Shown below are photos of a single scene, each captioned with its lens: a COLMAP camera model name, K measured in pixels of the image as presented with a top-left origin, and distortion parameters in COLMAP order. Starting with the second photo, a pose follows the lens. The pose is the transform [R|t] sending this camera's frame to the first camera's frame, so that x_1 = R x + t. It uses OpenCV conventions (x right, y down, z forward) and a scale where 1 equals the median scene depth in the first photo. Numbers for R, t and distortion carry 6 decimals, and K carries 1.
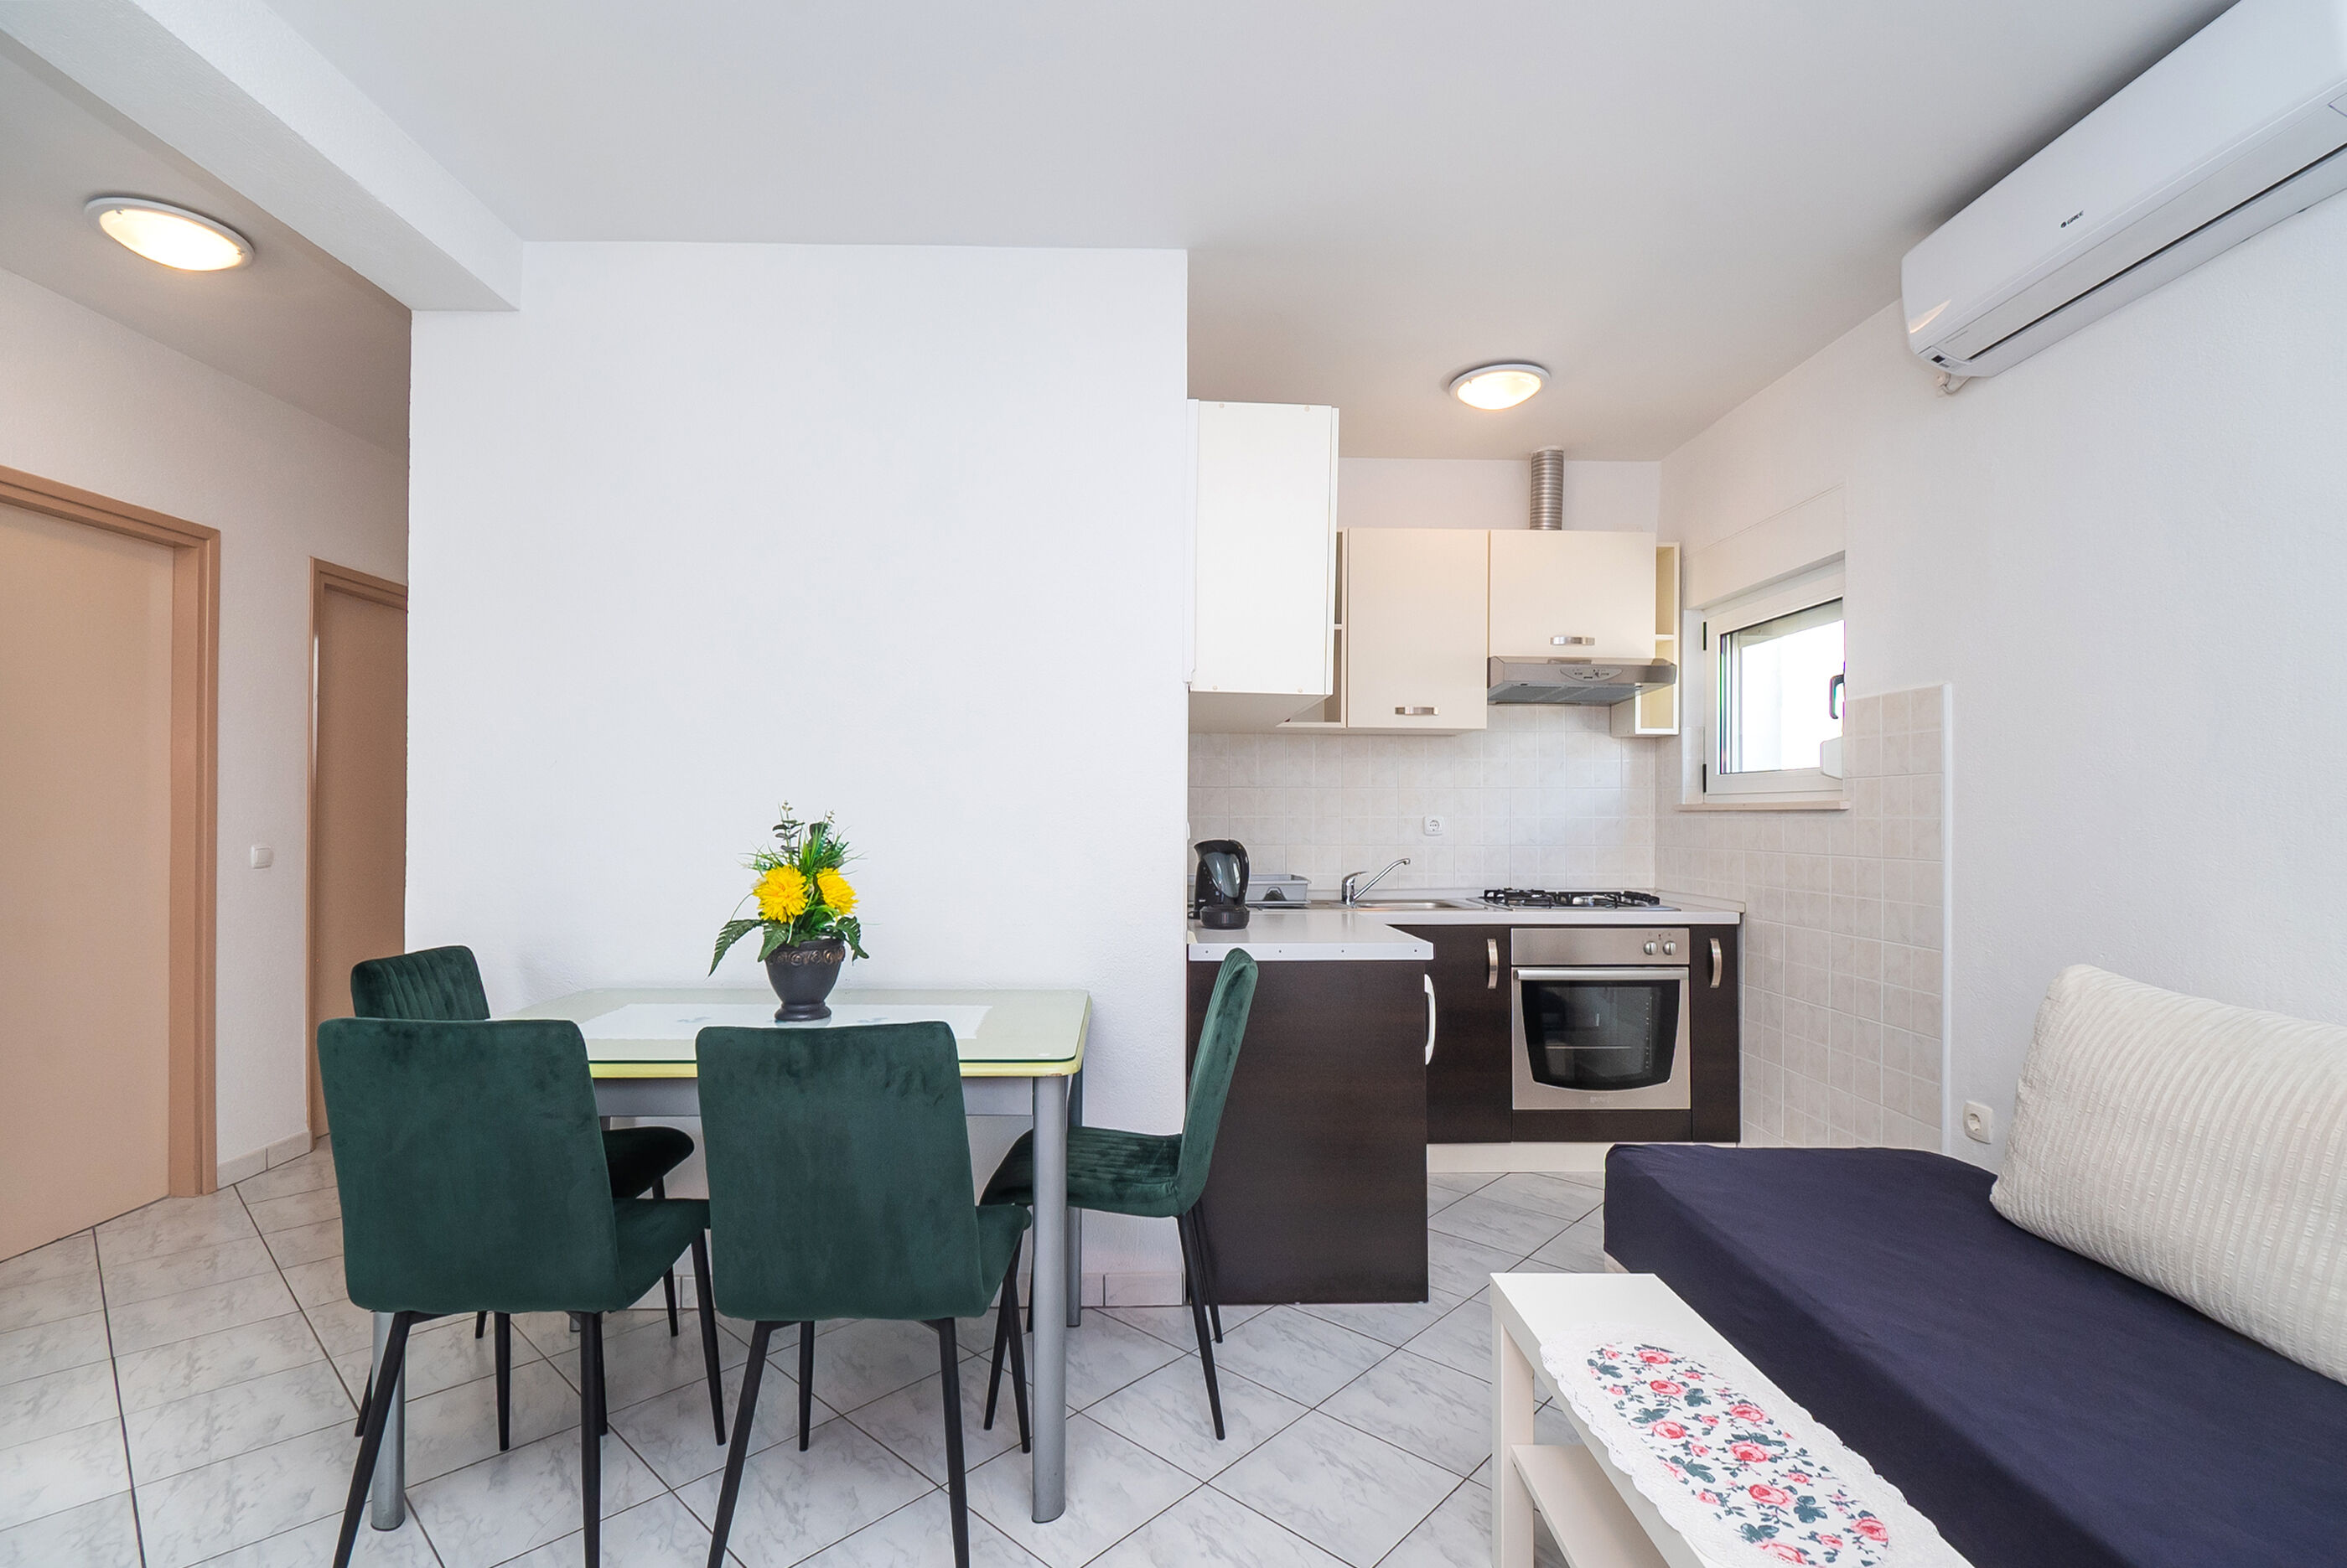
lens RADIAL K [[1098.1, 0, 1147.4], [0, 1098.1, 800.5], [0, 0, 1]] dist [0.014823, 0.000120]
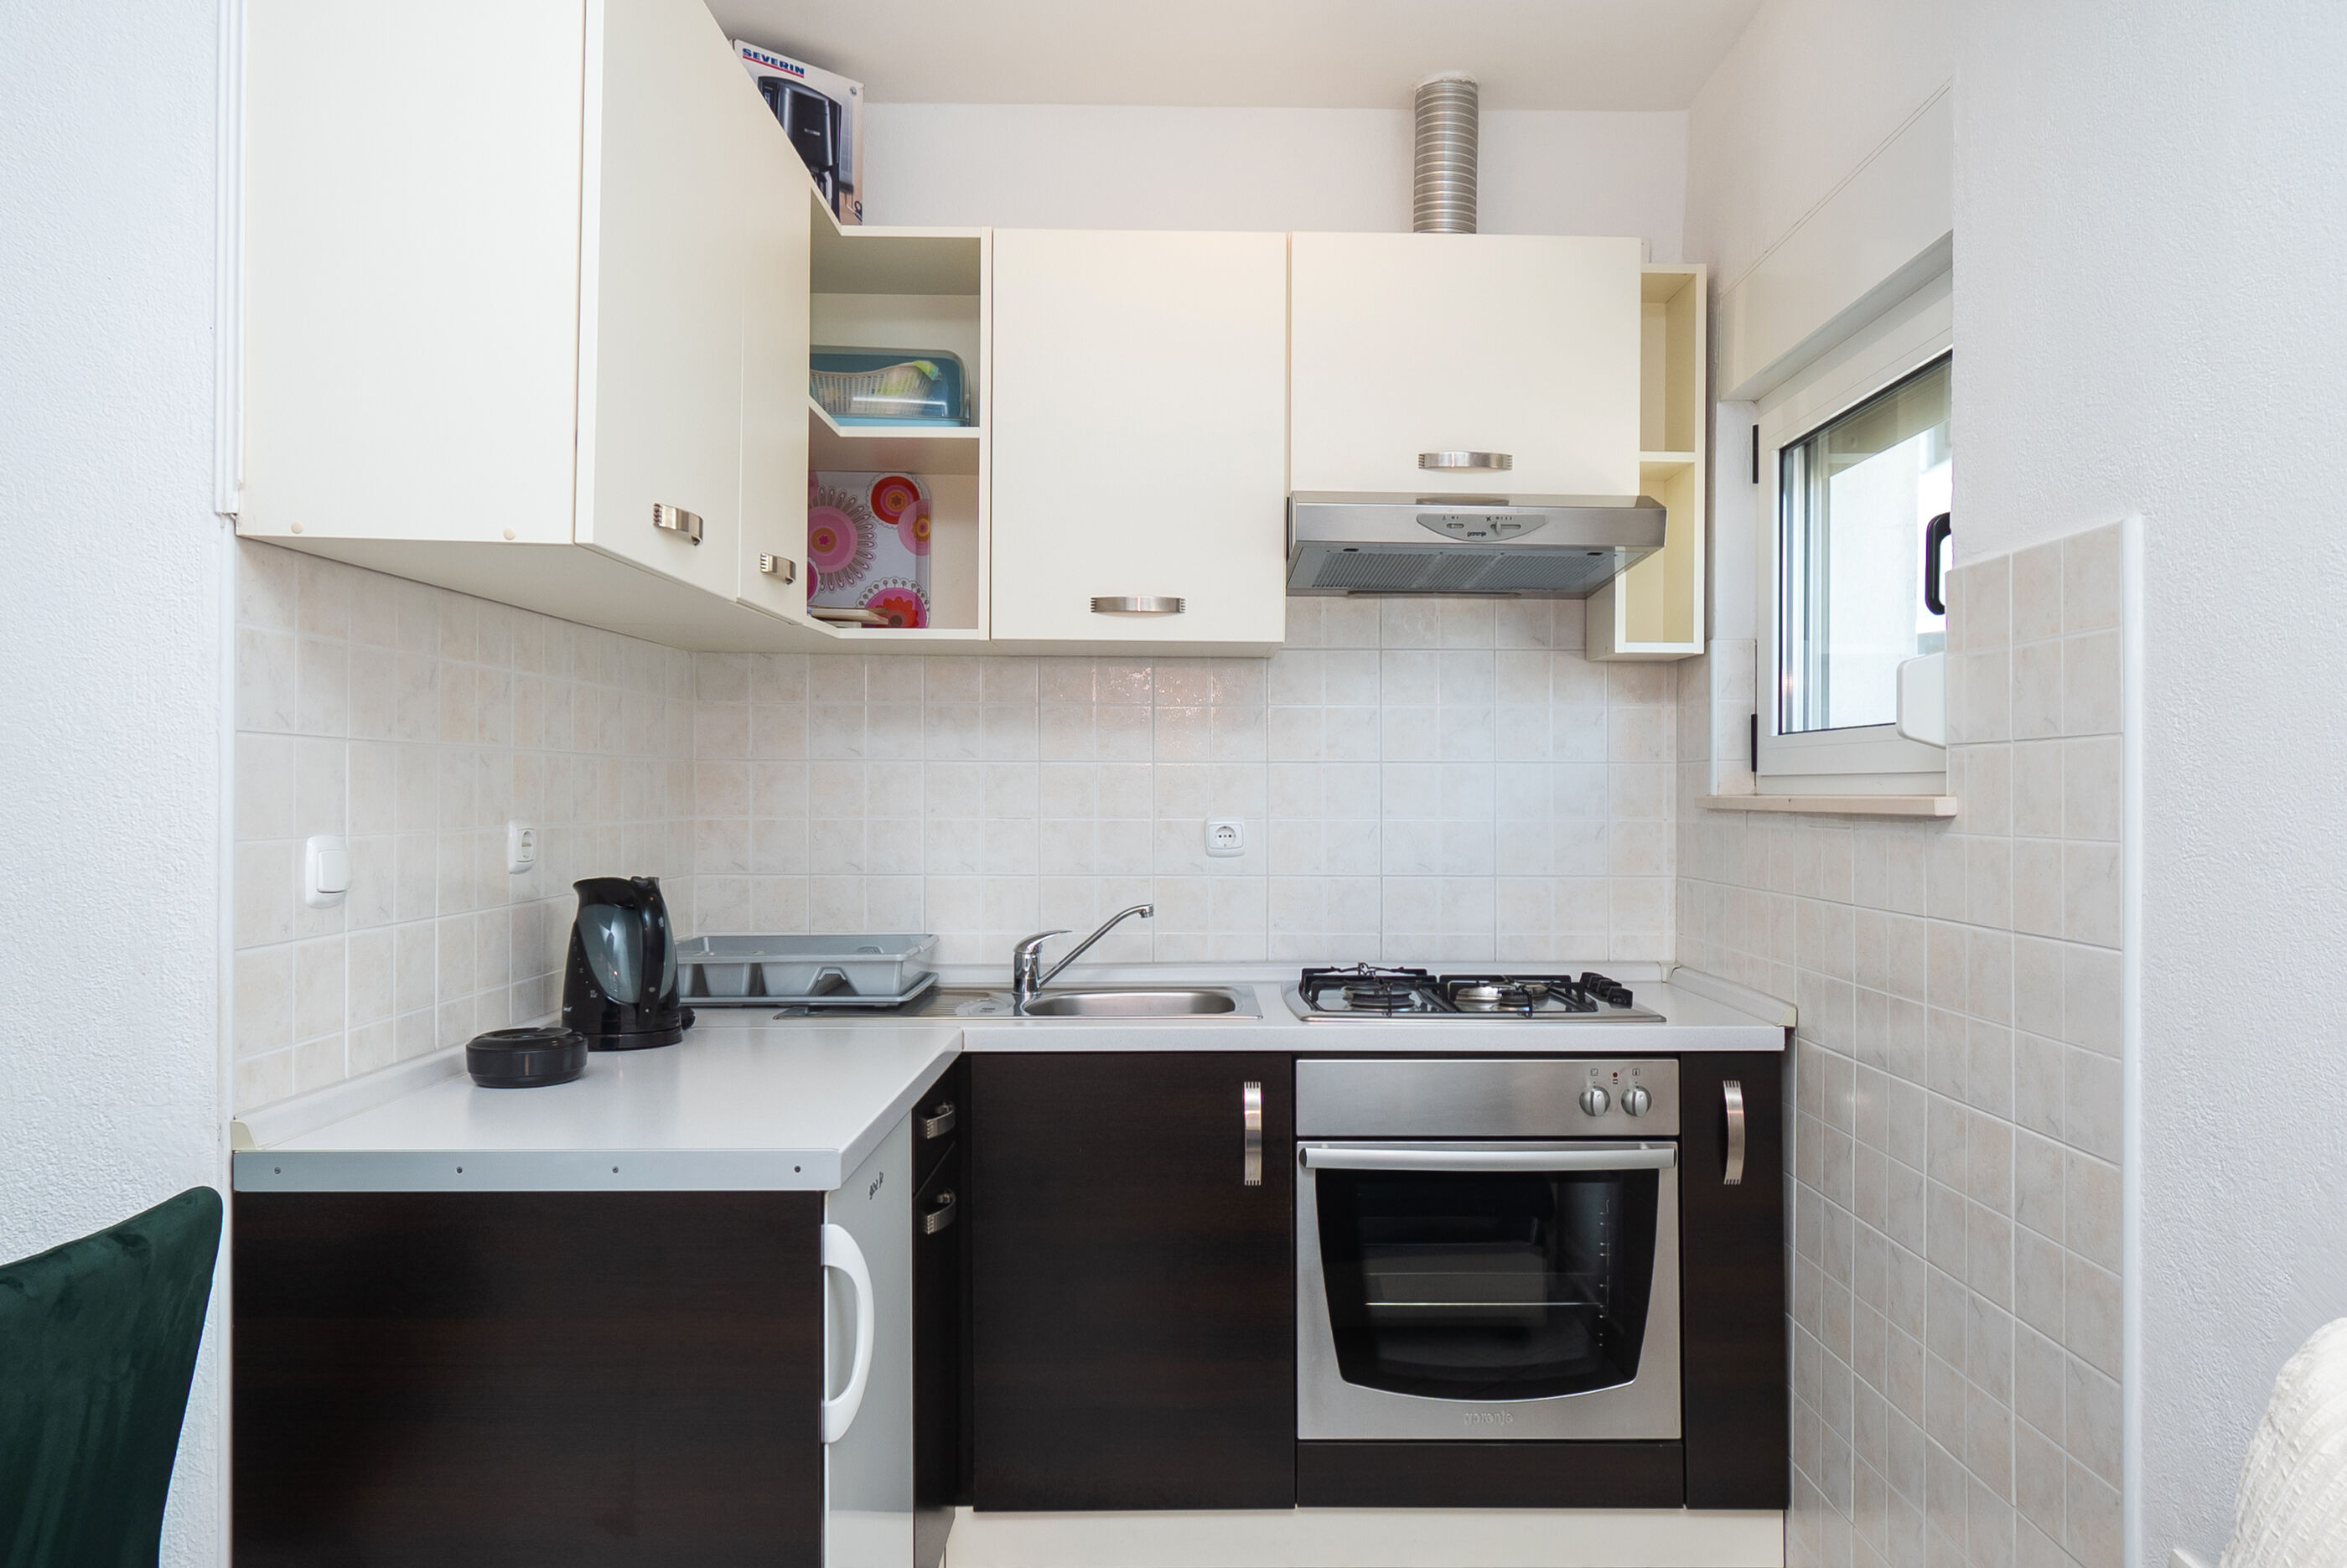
lens RADIAL K [[1628.2, 0, 1159.5], [0, 1628.2, 780.0], [0, 0, 1]] dist [0.018124, 0.001464]
pose [[0.999390, 0.001184, -0.034906, 0.292963], [-0.000938, 0.999975, 0.007057, -0.009500], [0.034913, -0.007020, 0.999366, 0.290824]]
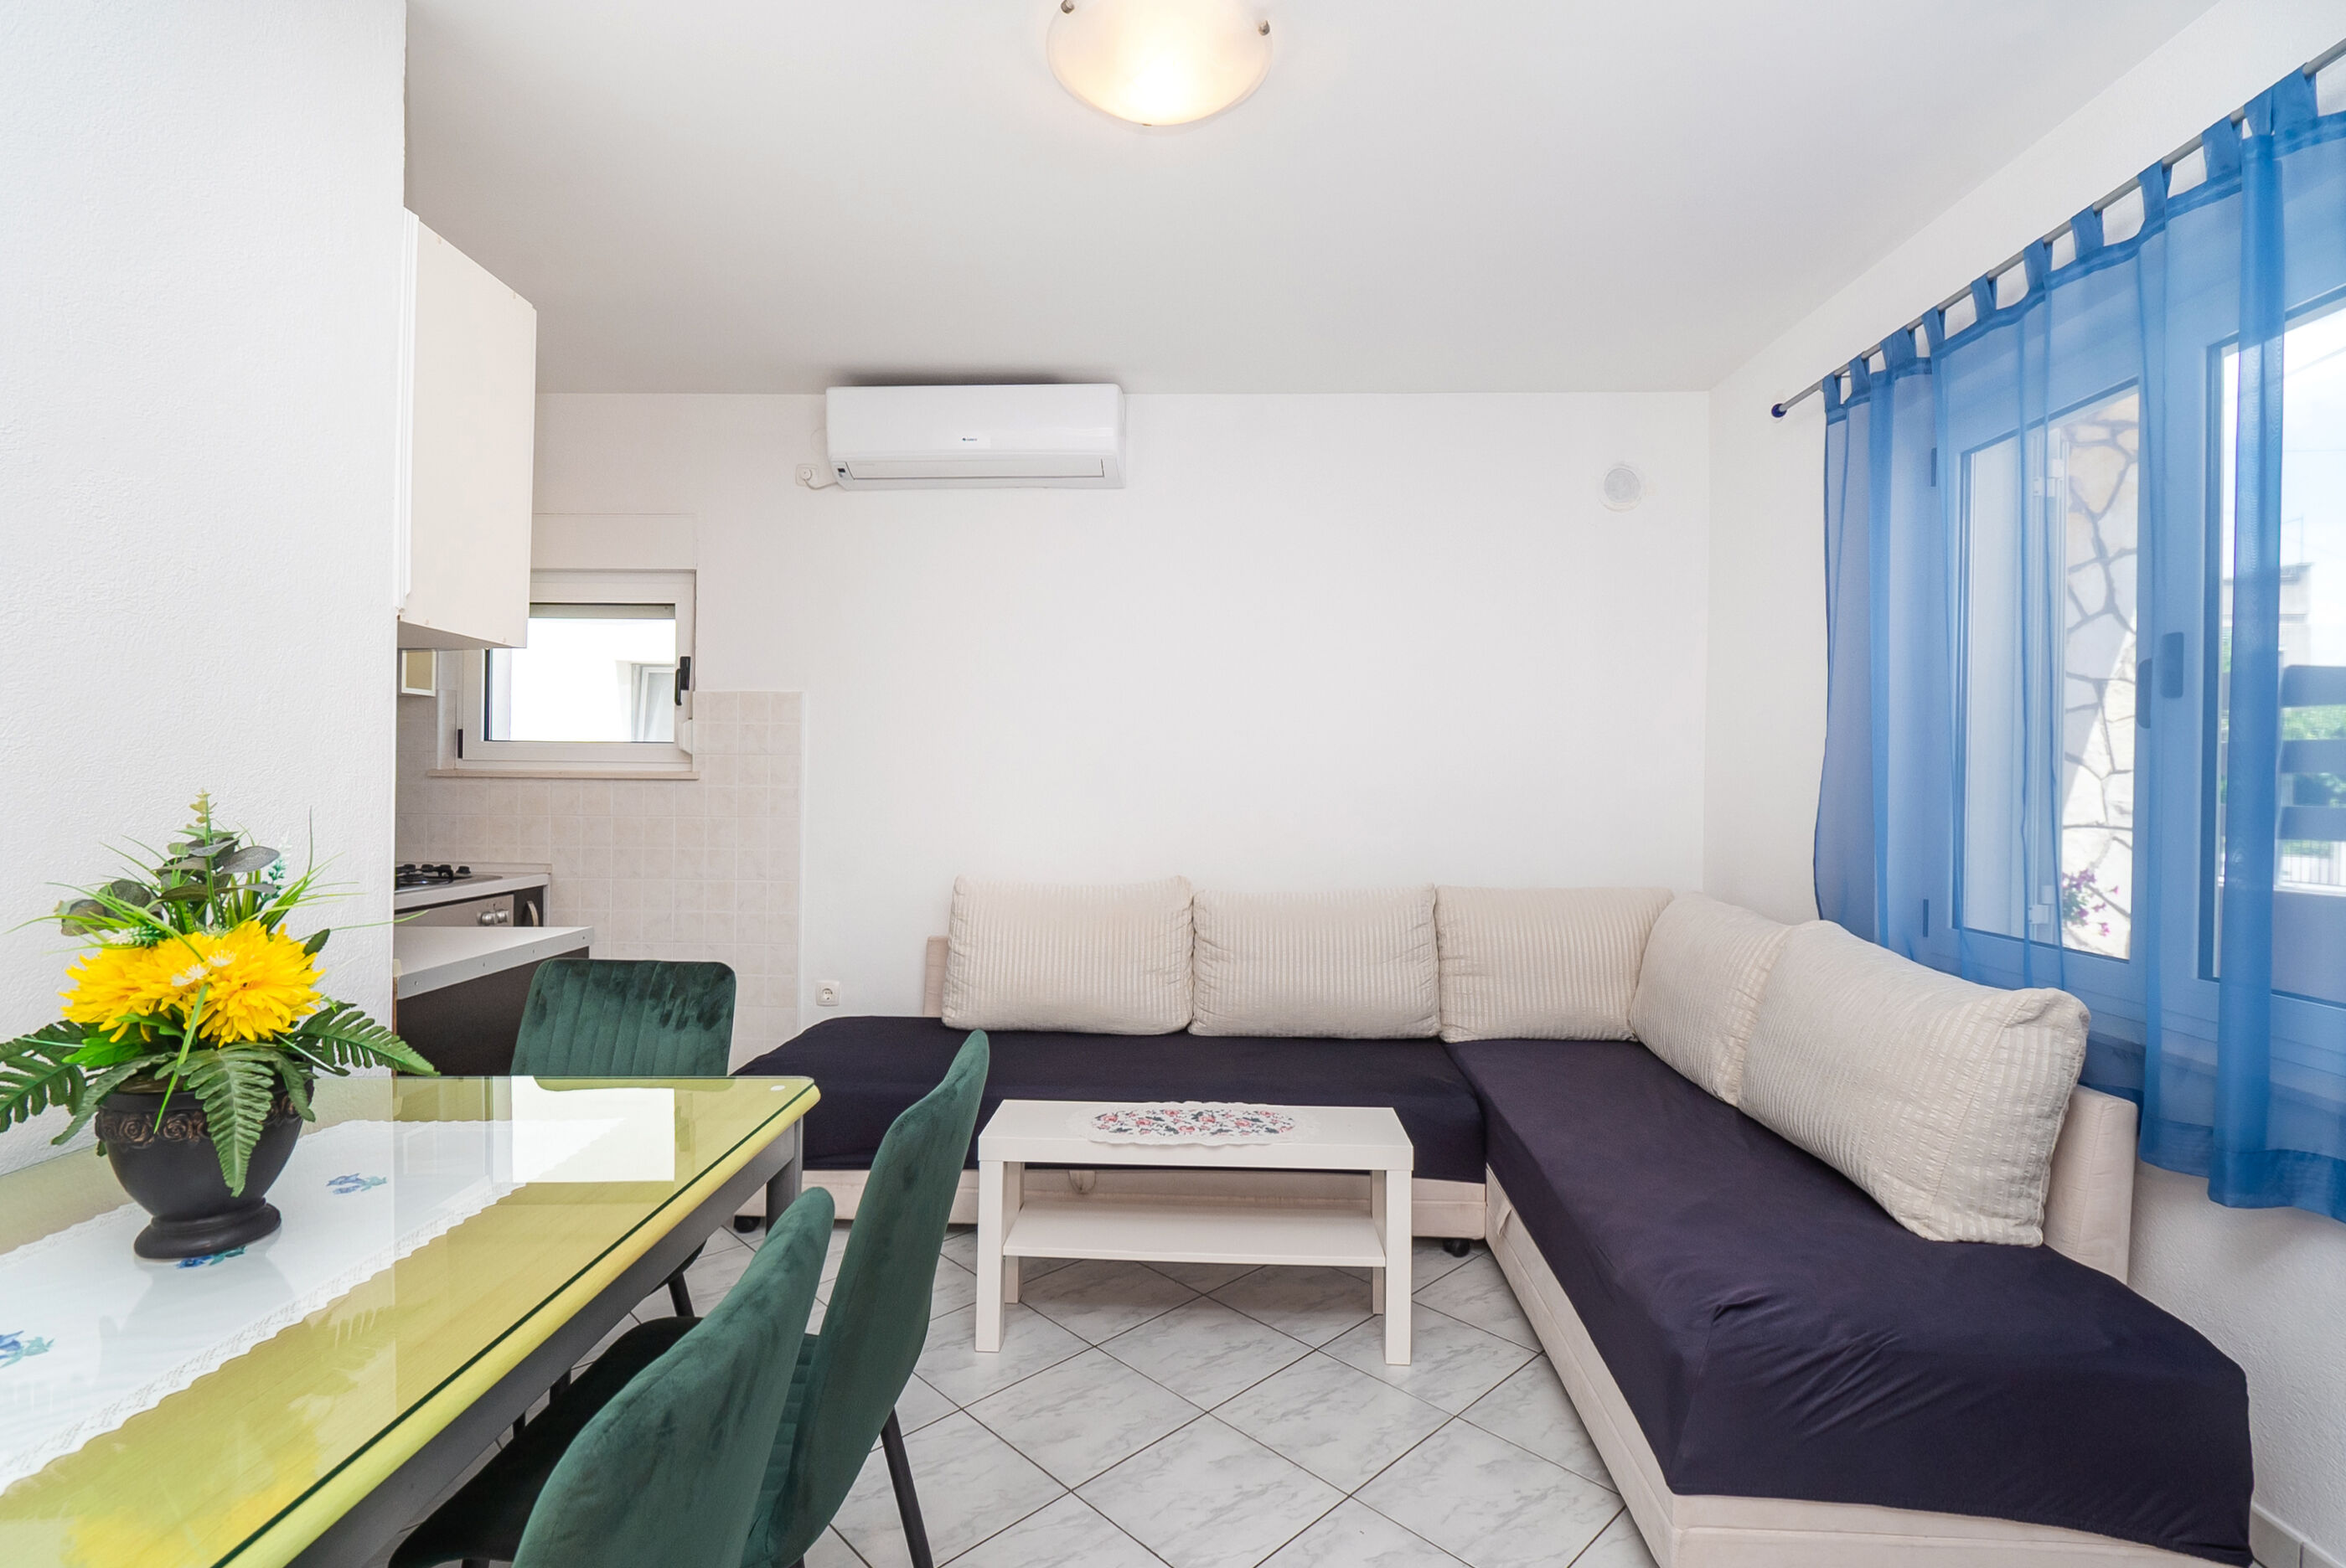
lens RADIAL K [[1083.5, 0, 1182.8], [0, 1083.5, 780.8], [0, 0, 1]] dist [-0.000971, -0.010218]
pose [[0.044730, -0.001035, 0.998999, -0.442118], [-0.023318, 0.999726, 0.002080, -0.004068], [-0.998727, -0.023387, 0.044693, 0.314009]]
